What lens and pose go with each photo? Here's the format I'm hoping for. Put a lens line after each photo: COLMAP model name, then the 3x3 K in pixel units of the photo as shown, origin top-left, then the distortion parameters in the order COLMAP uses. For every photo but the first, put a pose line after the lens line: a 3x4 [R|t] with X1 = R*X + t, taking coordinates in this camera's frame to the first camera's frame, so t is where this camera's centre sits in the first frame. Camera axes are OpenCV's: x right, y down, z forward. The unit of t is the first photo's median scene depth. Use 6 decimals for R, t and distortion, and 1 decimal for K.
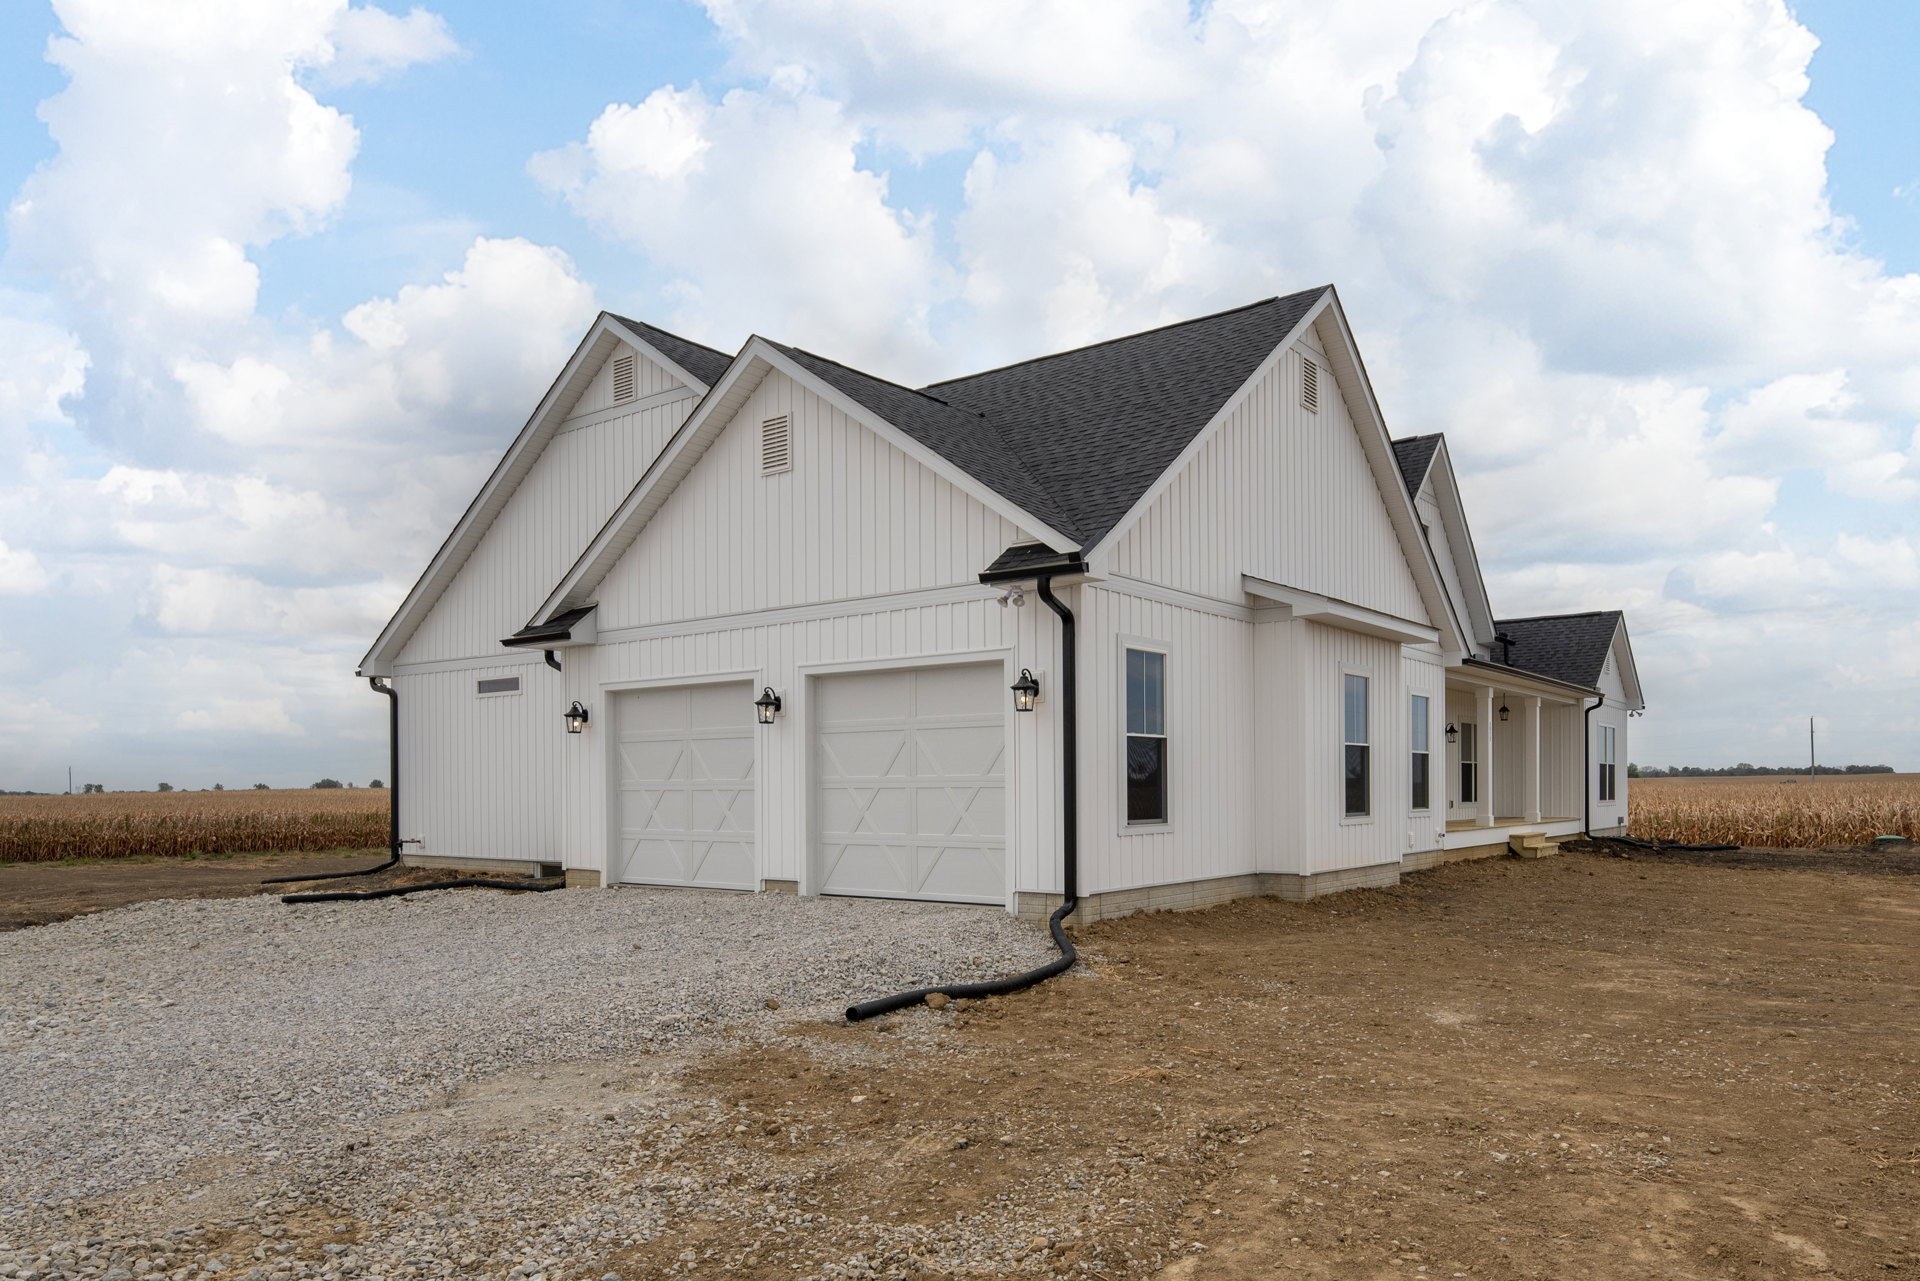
lens RADIAL K [[1287.5, 0, 965.9], [0, 1287.5, 661.4], [0, 0, 1]] dist [0.002755, 0.001158]
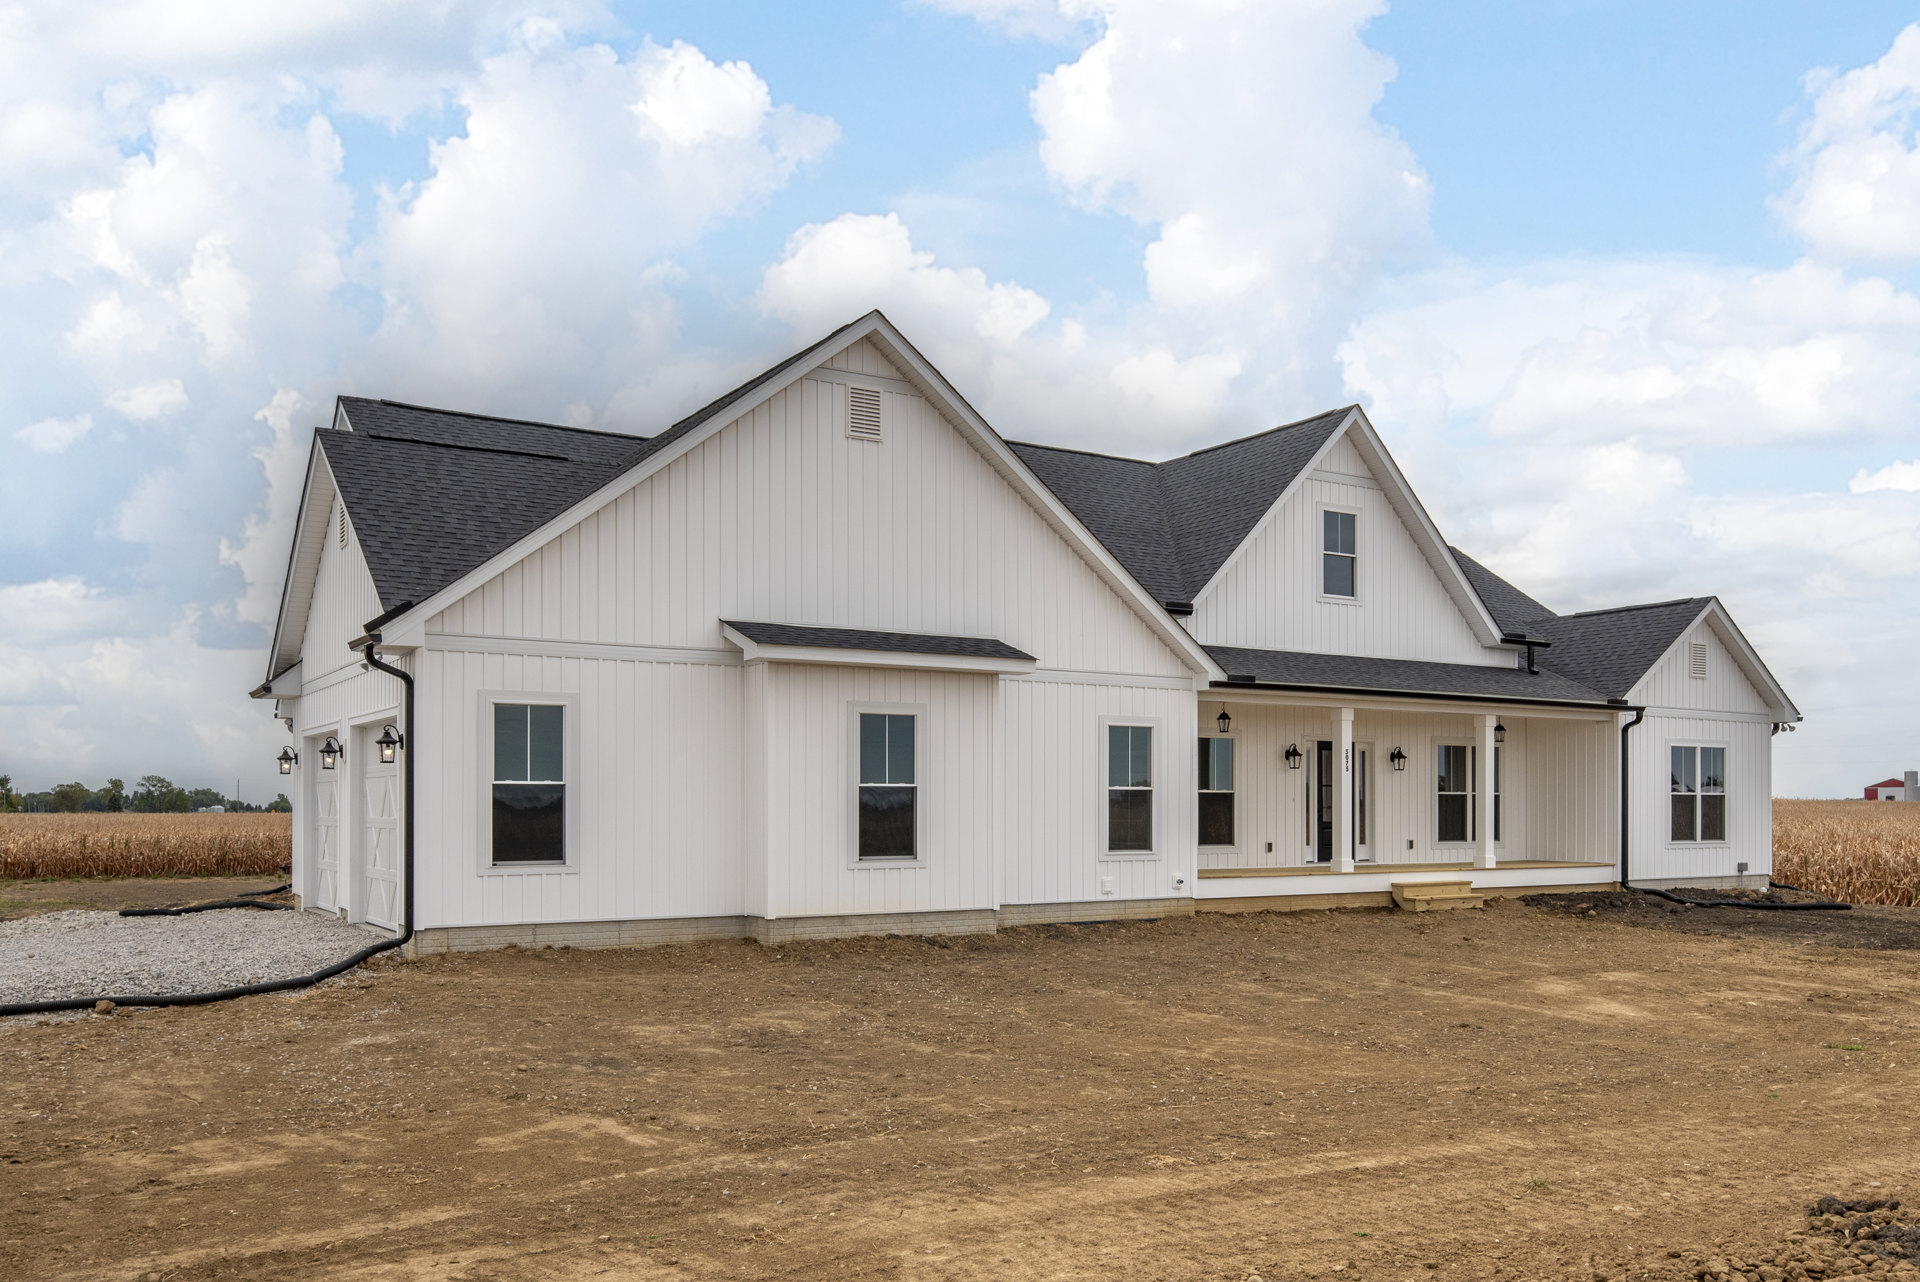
lens RADIAL K [[1538.4, 0, 960.0], [0, 1538.4, 641.0], [0, 0, 1]] dist [0.001352, 0.000455]
pose [[0.932134, -0.033240, -0.360585, 0.754020], [0.030318, 0.999446, -0.013757, -0.025492], [0.360842, 0.001891, 0.932625, -0.052730]]
